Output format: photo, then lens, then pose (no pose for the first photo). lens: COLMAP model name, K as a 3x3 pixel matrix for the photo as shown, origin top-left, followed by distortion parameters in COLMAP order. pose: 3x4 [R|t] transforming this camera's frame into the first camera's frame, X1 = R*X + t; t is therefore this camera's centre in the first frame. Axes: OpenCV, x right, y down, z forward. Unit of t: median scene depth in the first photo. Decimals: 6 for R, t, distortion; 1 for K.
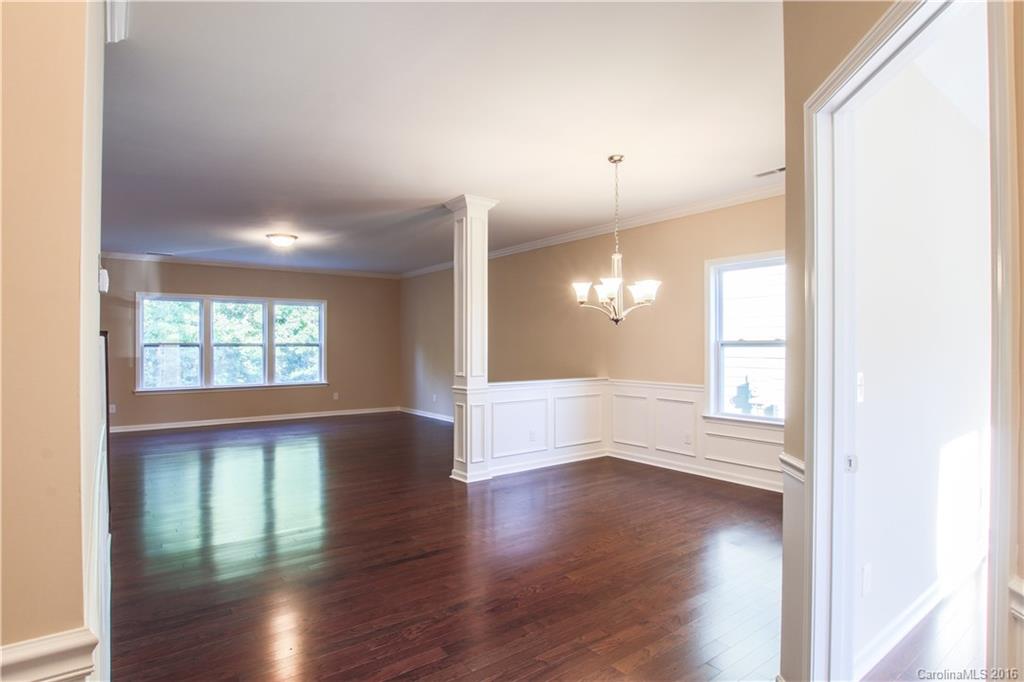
lens RADIAL K [[529.6, 0, 508.0], [0, 529.6, 346.1], [0, 0, 1]] dist [-0.022297, 0.000452]
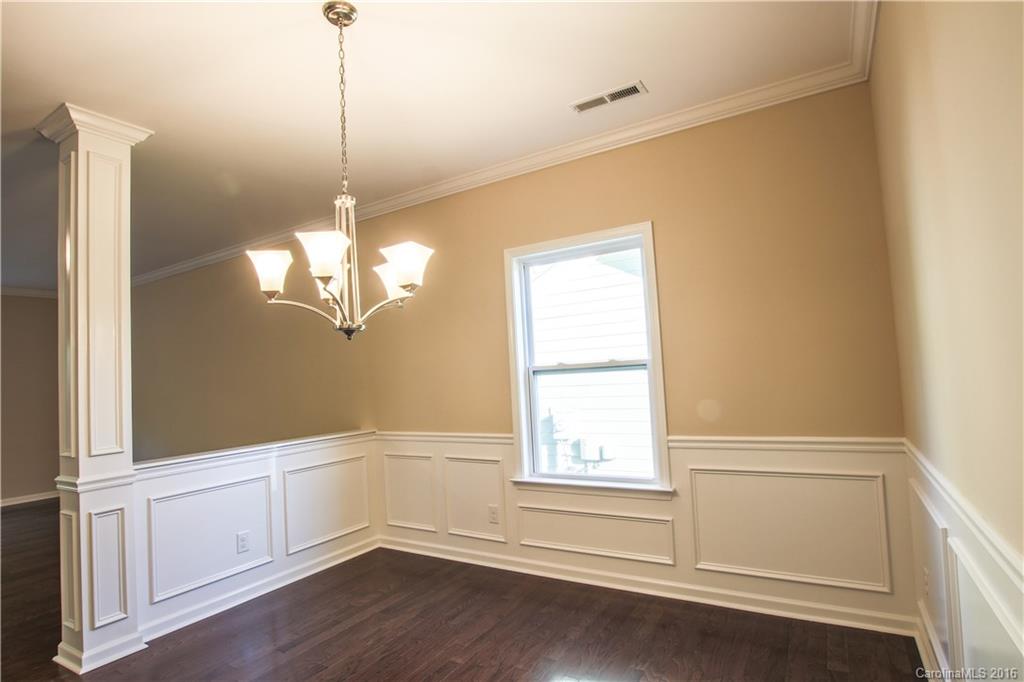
lens RADIAL K [[529.6, 0, 508.0], [0, 529.6, 346.1], [0, 0, 1]] dist [-0.022297, 0.000452]
pose [[0.928361, -0.027366, 0.370671, 0.121588], [0.051490, 0.997139, -0.055340, -0.000340], [-0.368096, 0.070461, 0.927114, 0.375555]]
